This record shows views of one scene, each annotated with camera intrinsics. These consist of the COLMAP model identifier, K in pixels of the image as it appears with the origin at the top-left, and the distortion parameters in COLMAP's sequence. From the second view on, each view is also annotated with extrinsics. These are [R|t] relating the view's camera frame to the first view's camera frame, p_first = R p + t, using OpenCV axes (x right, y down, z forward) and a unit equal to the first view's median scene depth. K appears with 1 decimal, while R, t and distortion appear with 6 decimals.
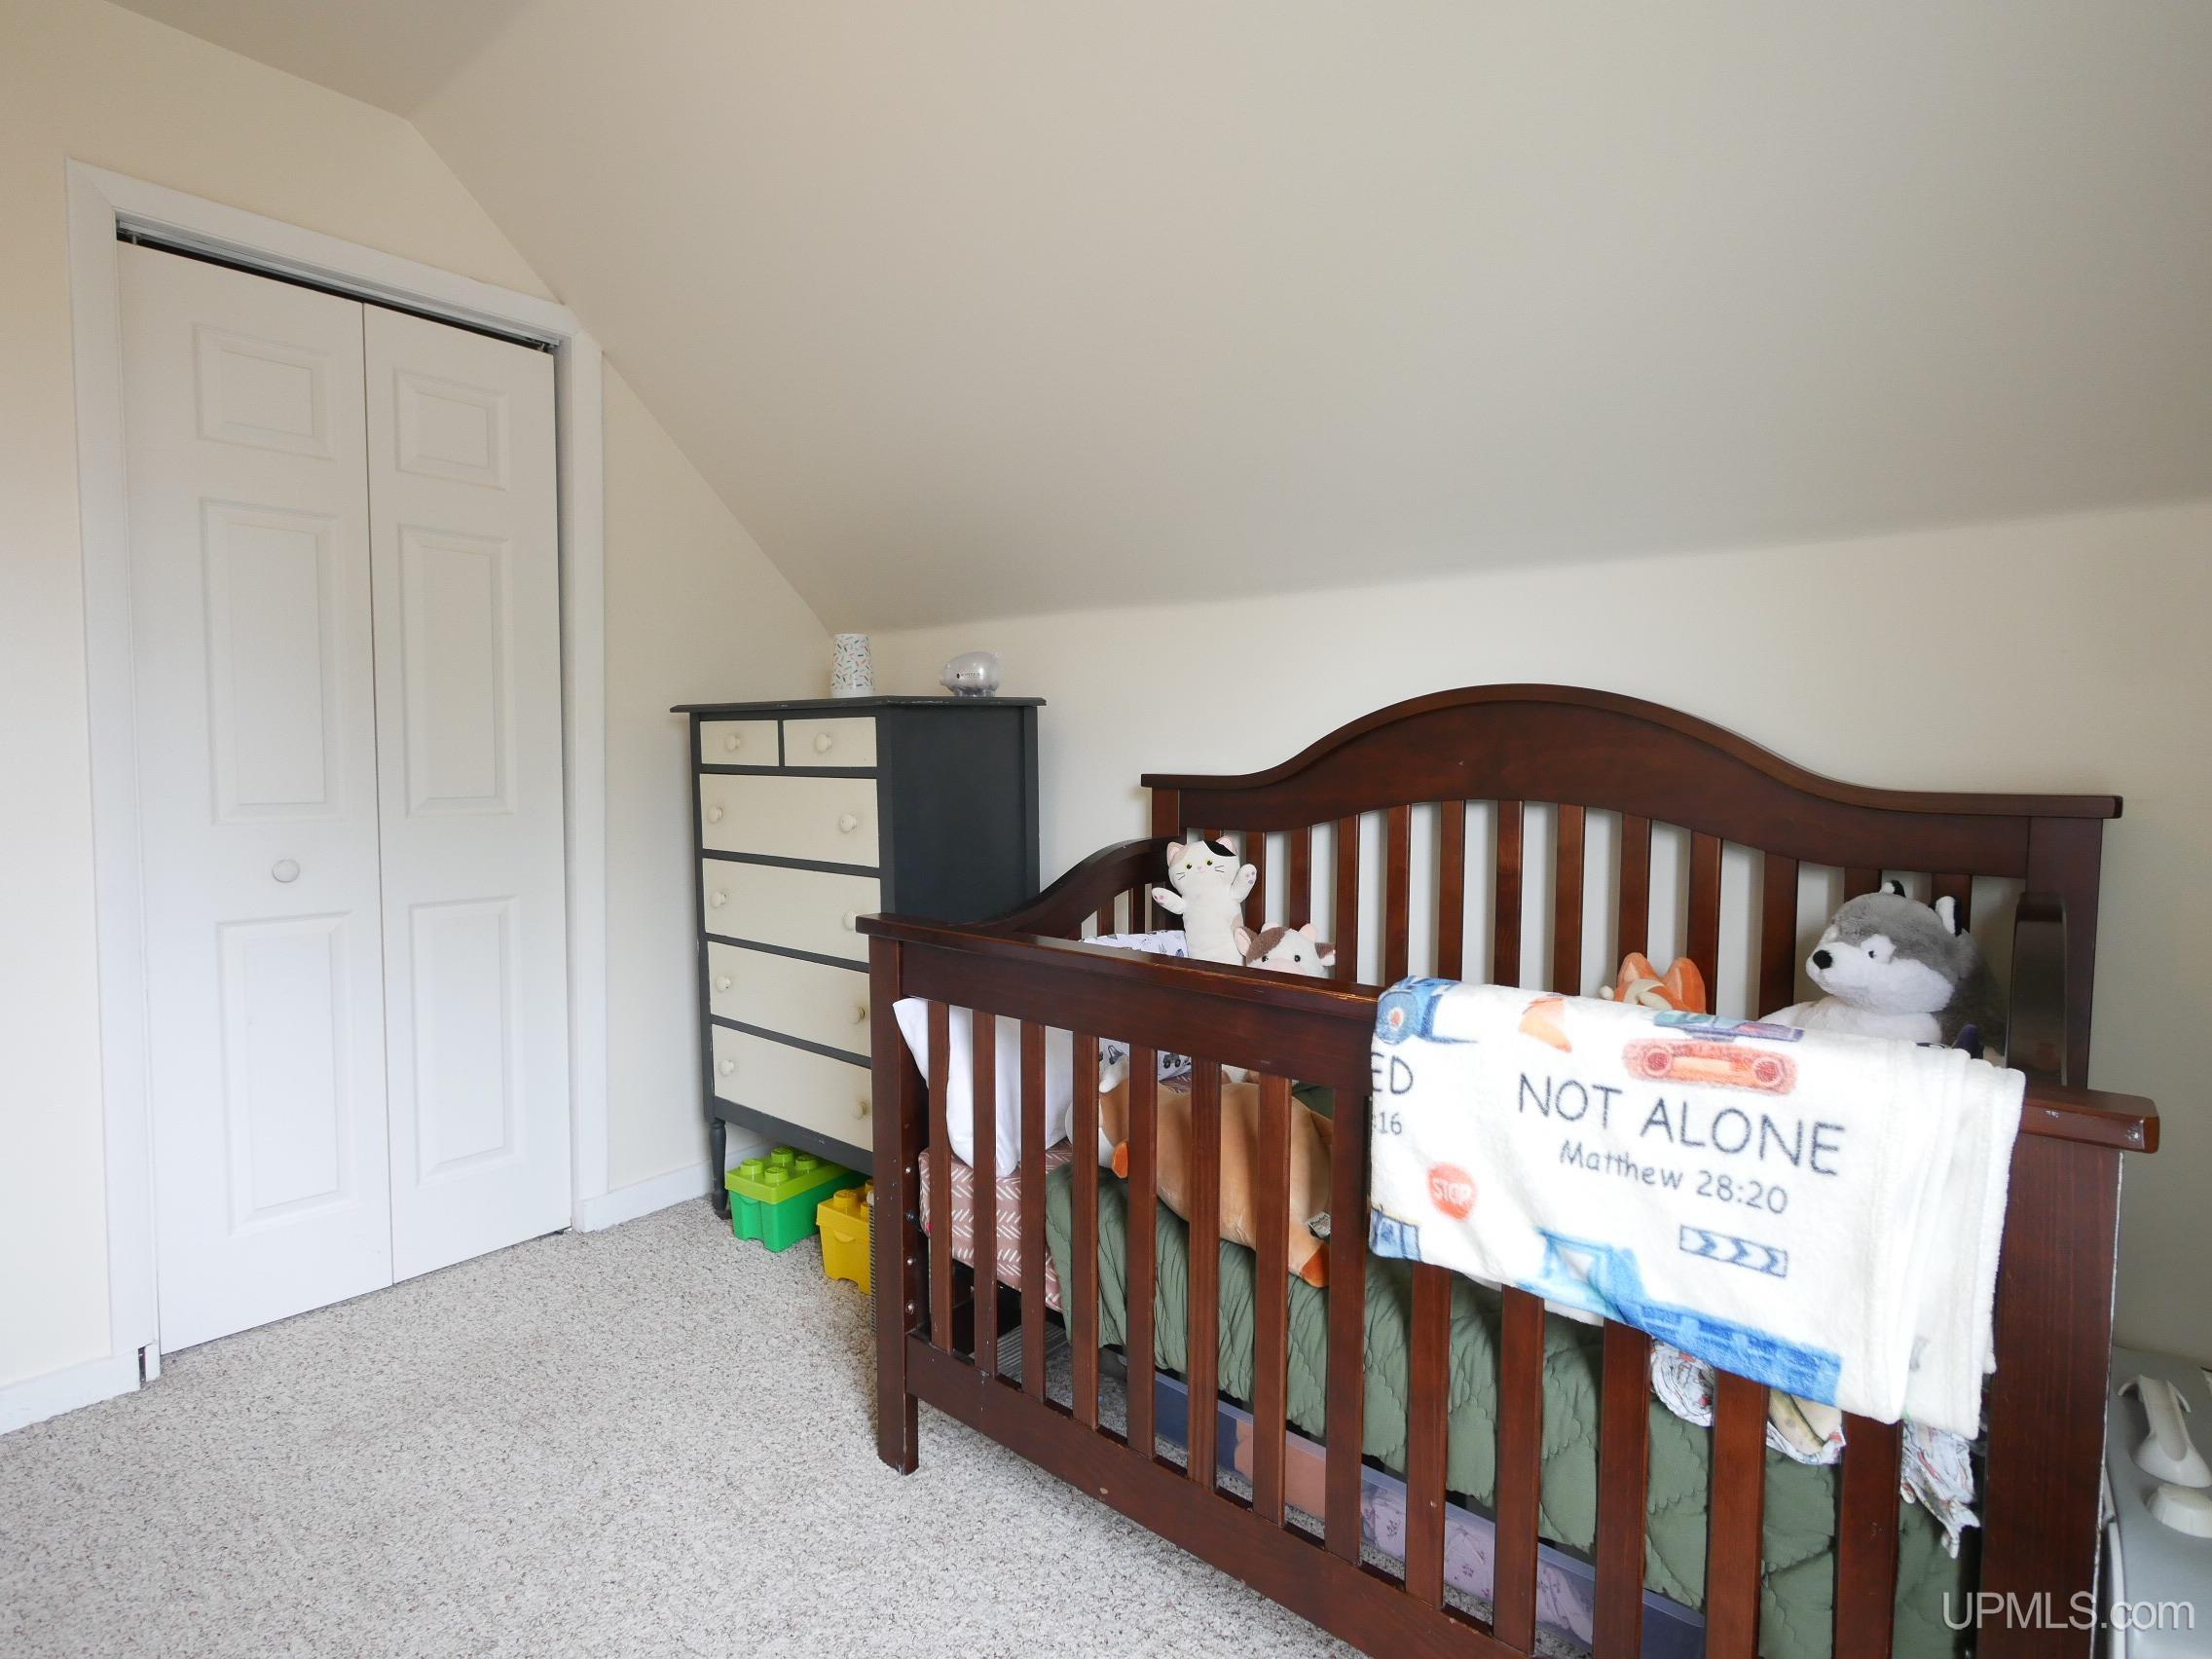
lens RADIAL K [[1118.8, 0, 1103.6], [0, 1118.8, 838.5], [0, 0, 1]] dist [-0.004564, 0.002568]
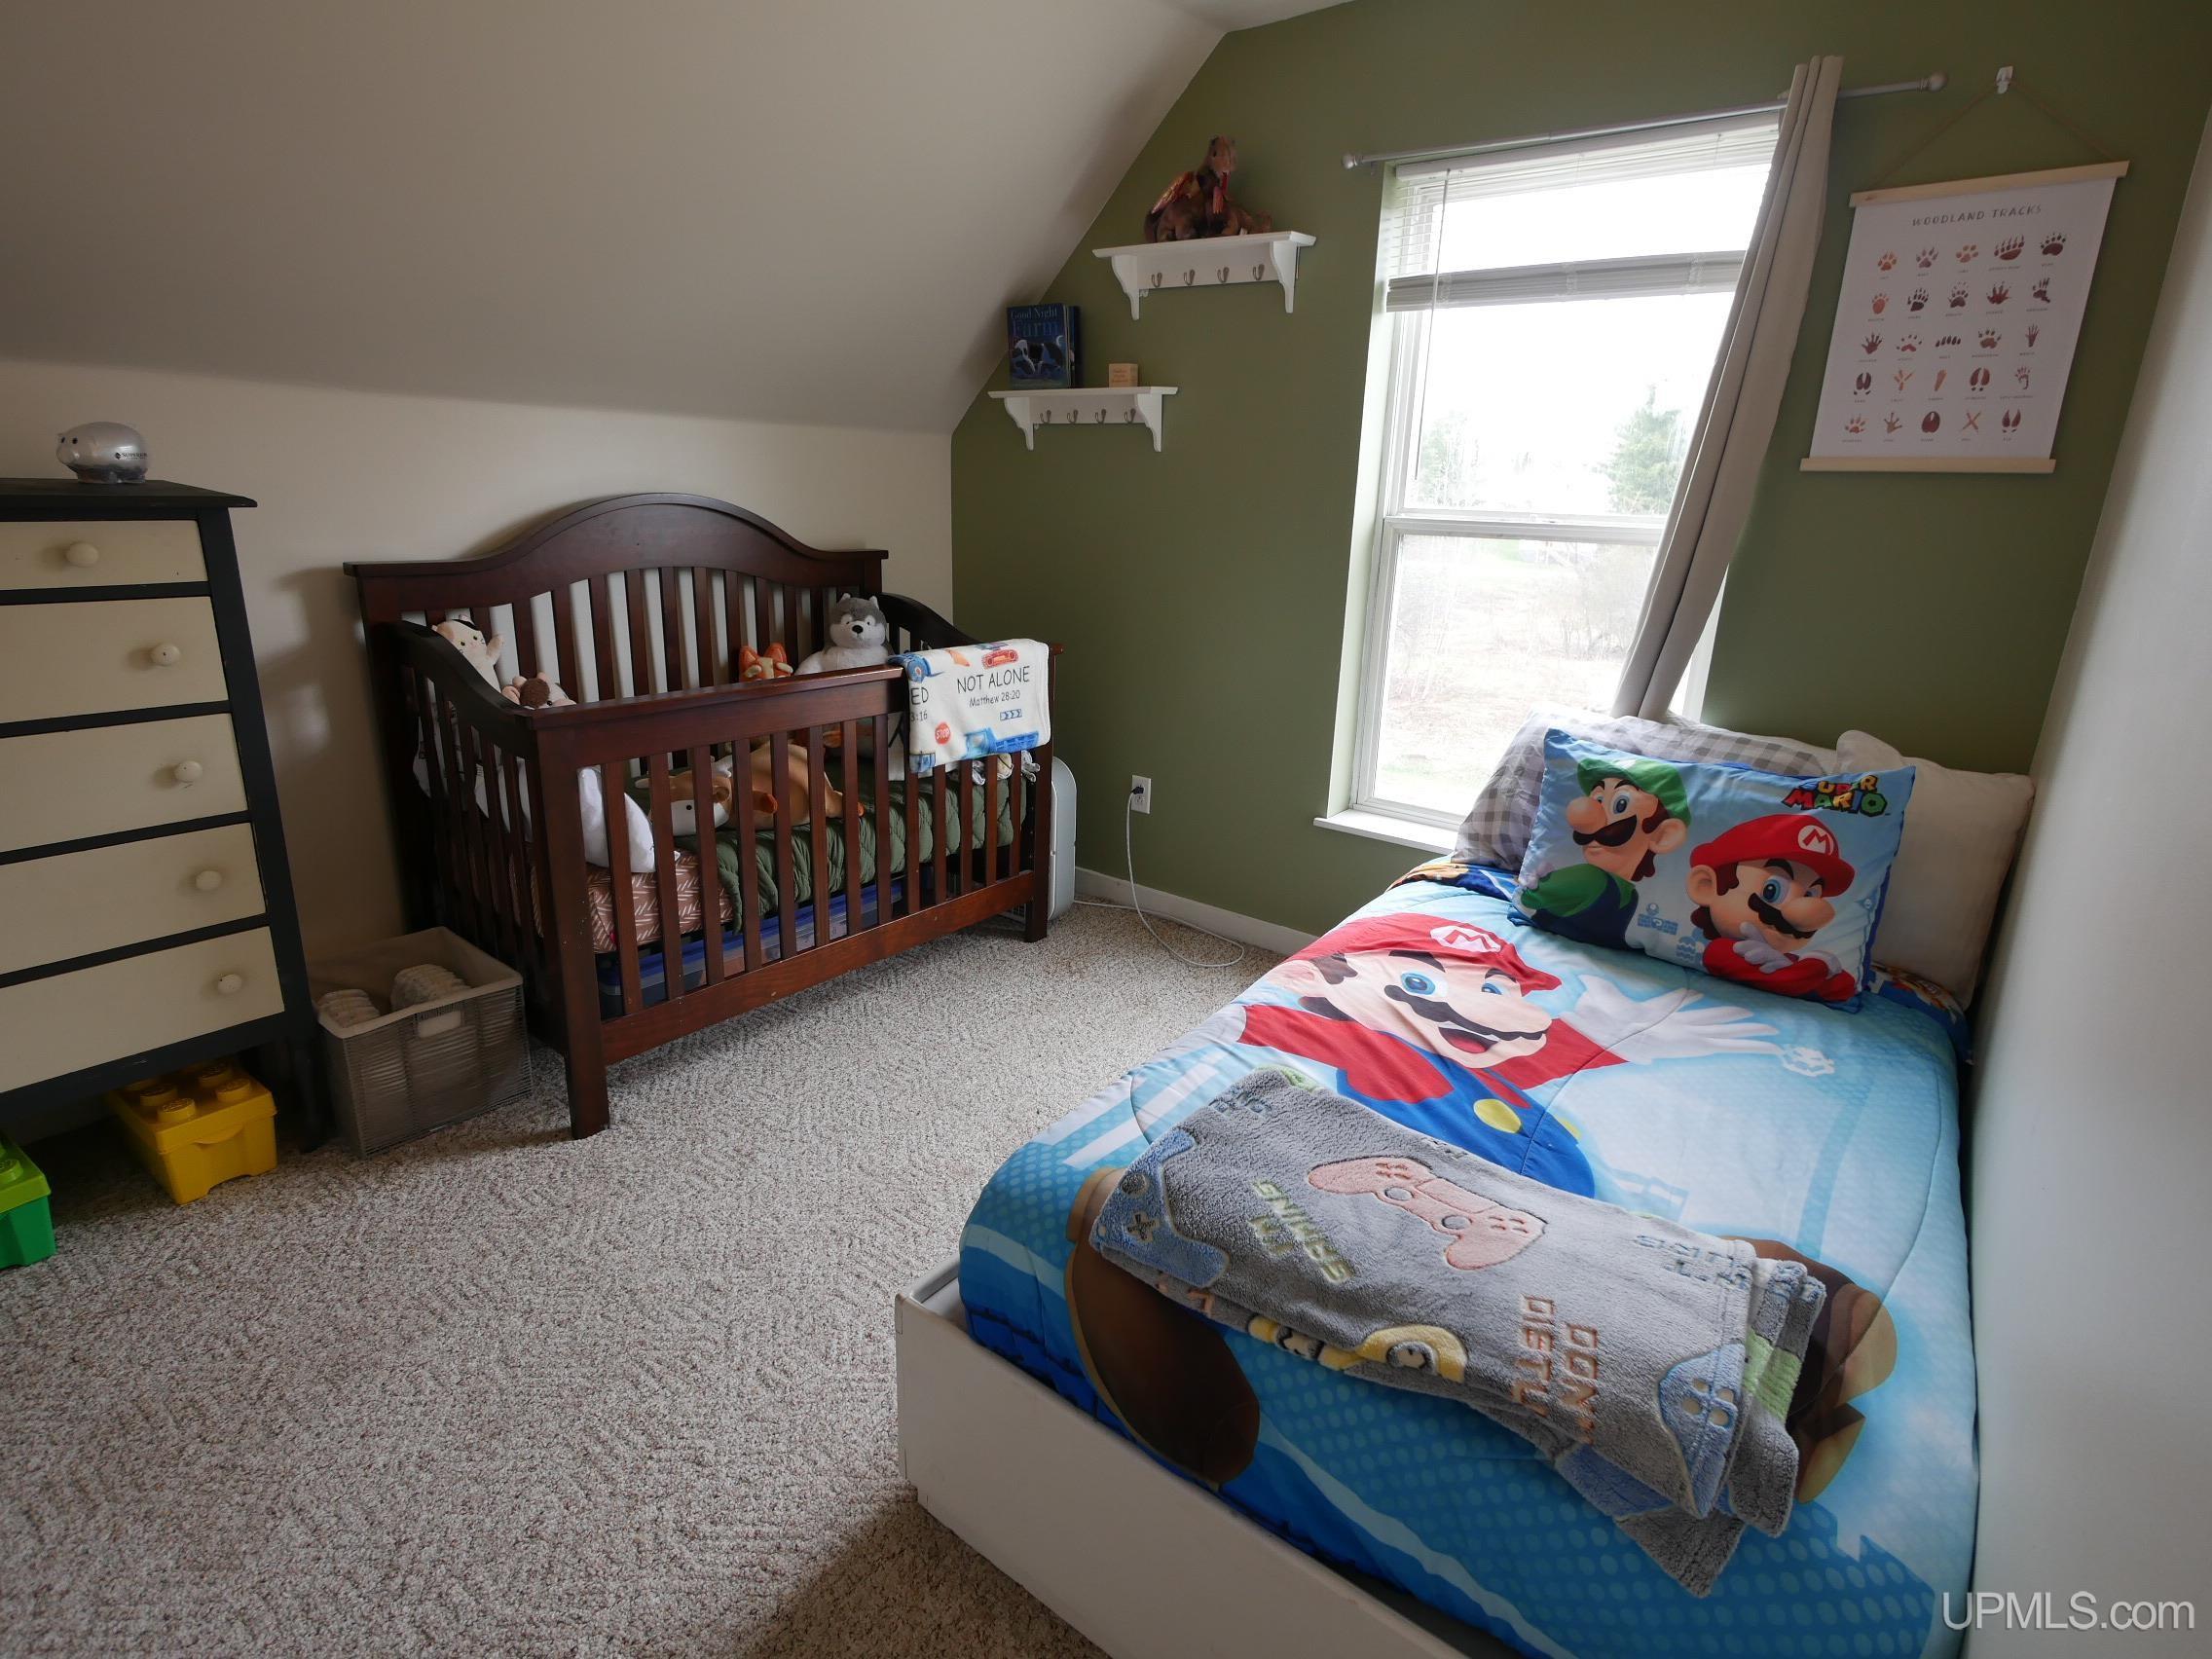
lens RADIAL K [[1118.8, 0, 1105.5], [0, 1118.8, 815.3], [0, 0, 1]] dist [-0.004564, 0.002568]
pose [[-0.026923, -0.300503, 0.953401, -2.266181], [0.031881, 0.953003, 0.301278, -0.269069], [-0.999129, 0.038507, -0.016077, 0.714704]]
